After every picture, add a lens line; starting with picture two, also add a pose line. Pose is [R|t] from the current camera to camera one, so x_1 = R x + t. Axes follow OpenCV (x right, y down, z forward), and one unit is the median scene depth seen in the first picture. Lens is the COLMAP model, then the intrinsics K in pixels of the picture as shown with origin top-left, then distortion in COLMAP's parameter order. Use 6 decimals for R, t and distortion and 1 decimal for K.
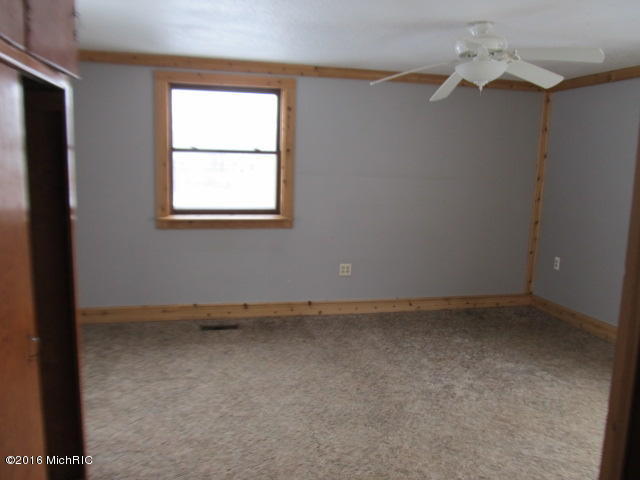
lens RADIAL K [[522.3, 0, 320.0], [0, 522.3, 240.0], [0, 0, 1]] dist [-0.072685, 0.026742]
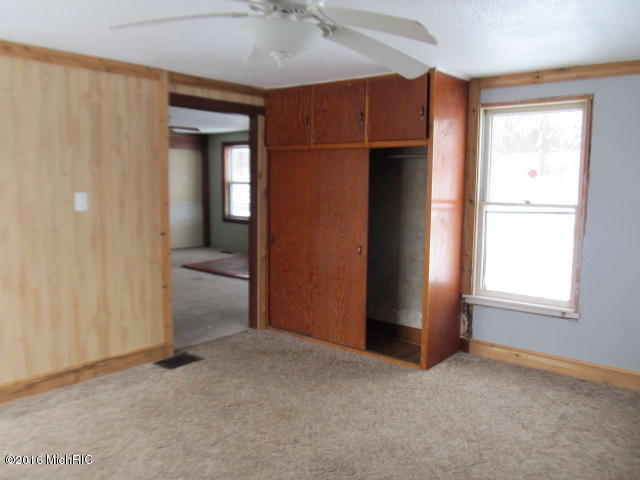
lens RADIAL K [[522.3, 0, 320.0], [0, 522.3, 240.0], [0, 0, 1]] dist [-0.072685, 0.026742]
pose [[-0.799150, 0.038471, -0.599899, 0.533352], [-0.120518, 0.967435, 0.222588, -0.185098], [0.588926, 0.250180, -0.768489, 1.268302]]
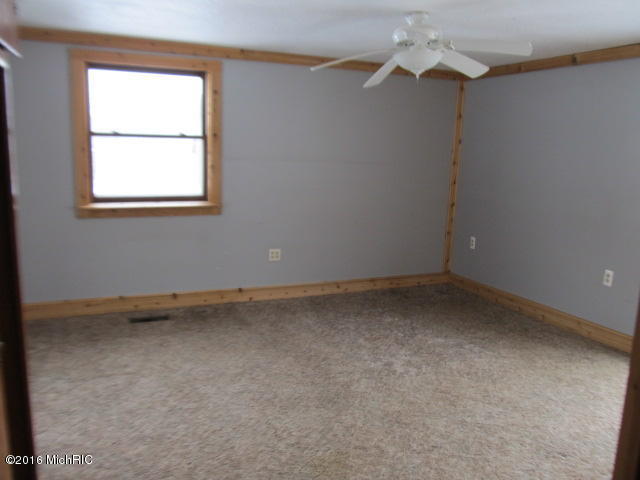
lens RADIAL K [[522.3, 0, 320.0], [0, 522.3, 240.0], [0, 0, 1]] dist [-0.072685, 0.026742]
pose [[0.982983, -0.028121, 0.181530, -0.065016], [0.022644, 0.999226, 0.032174, -0.002913], [-0.182294, -0.027516, 0.982859, 0.003177]]
